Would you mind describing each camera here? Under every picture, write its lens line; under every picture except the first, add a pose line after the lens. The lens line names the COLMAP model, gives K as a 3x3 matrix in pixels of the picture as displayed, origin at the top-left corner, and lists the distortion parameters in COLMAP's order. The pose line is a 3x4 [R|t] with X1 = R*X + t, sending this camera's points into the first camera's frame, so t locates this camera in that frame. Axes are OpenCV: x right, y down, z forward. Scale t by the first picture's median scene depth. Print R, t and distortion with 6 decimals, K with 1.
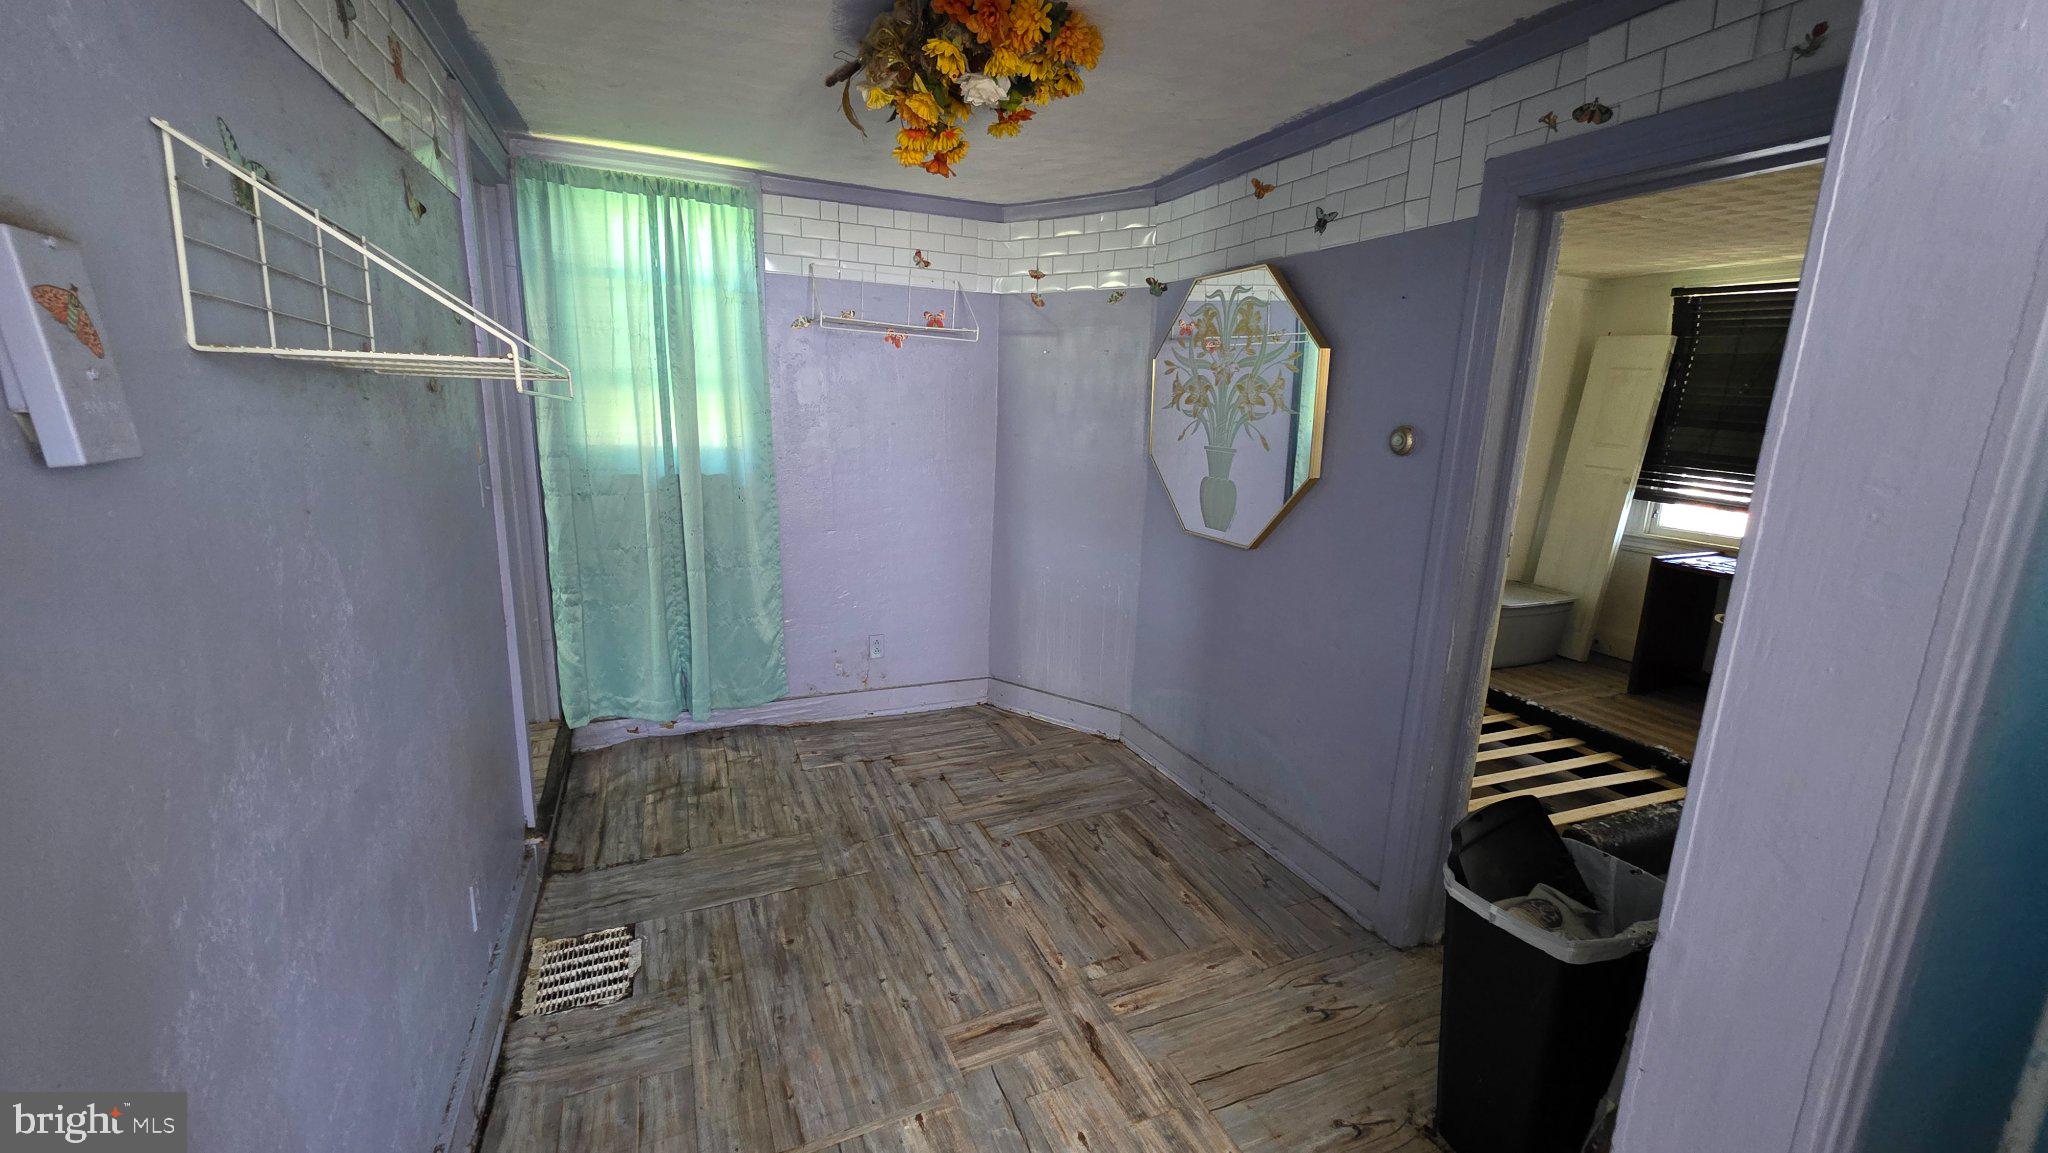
lens RADIAL K [[819.2, 0, 1023.0], [0, 819.2, 573.9], [0, 0, 1]] dist [0.002101, 0.000256]
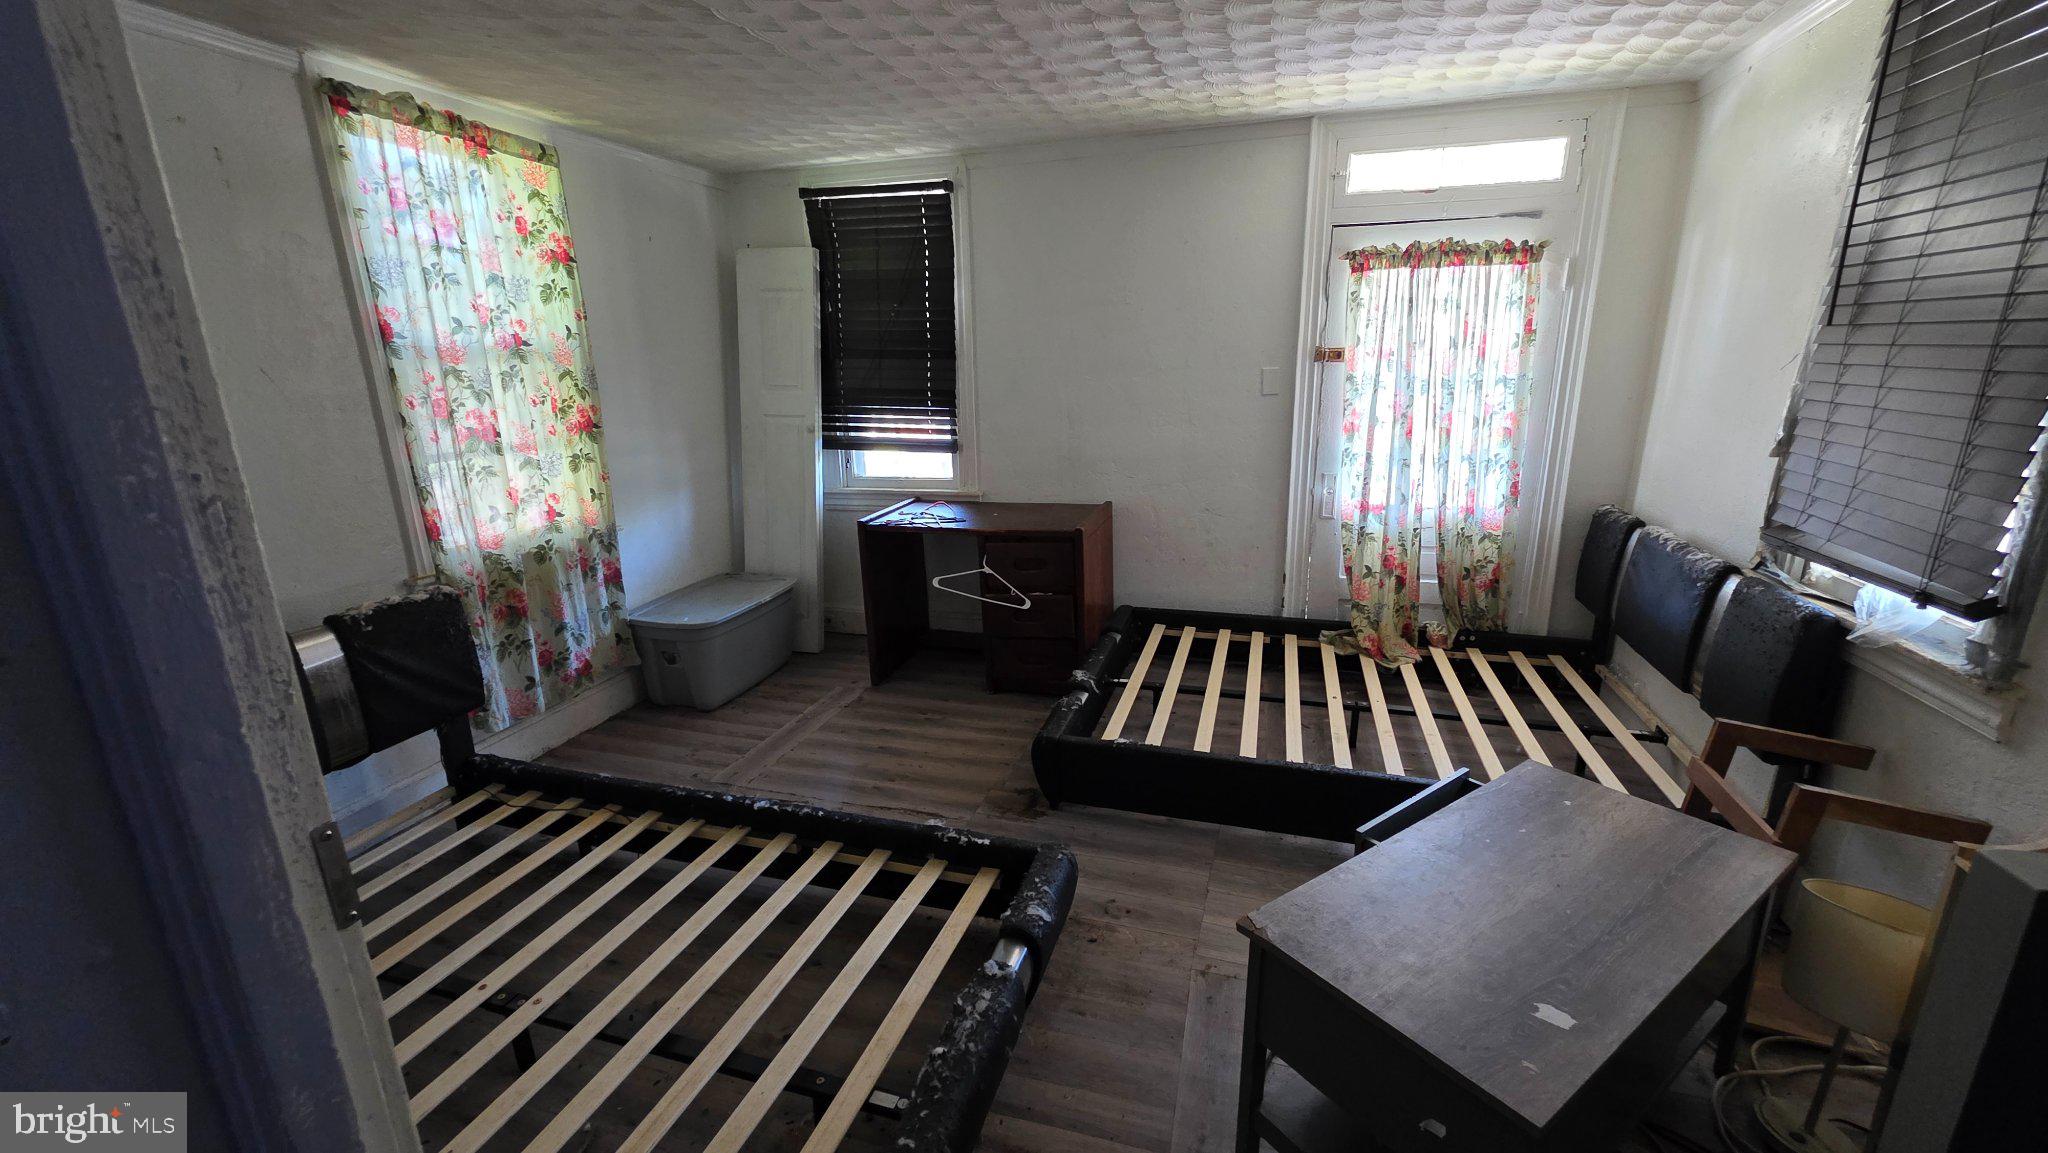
lens RADIAL K [[819.2, 0, 1028.4], [0, 819.2, 576.0], [0, 0, 1]] dist [0.002101, 0.000256]
pose [[0.638939, -0.246475, 0.728702, 0.312997], [0.203324, 0.967702, 0.149036, -0.063737], [-0.741900, 0.052937, 0.668417, 0.387014]]
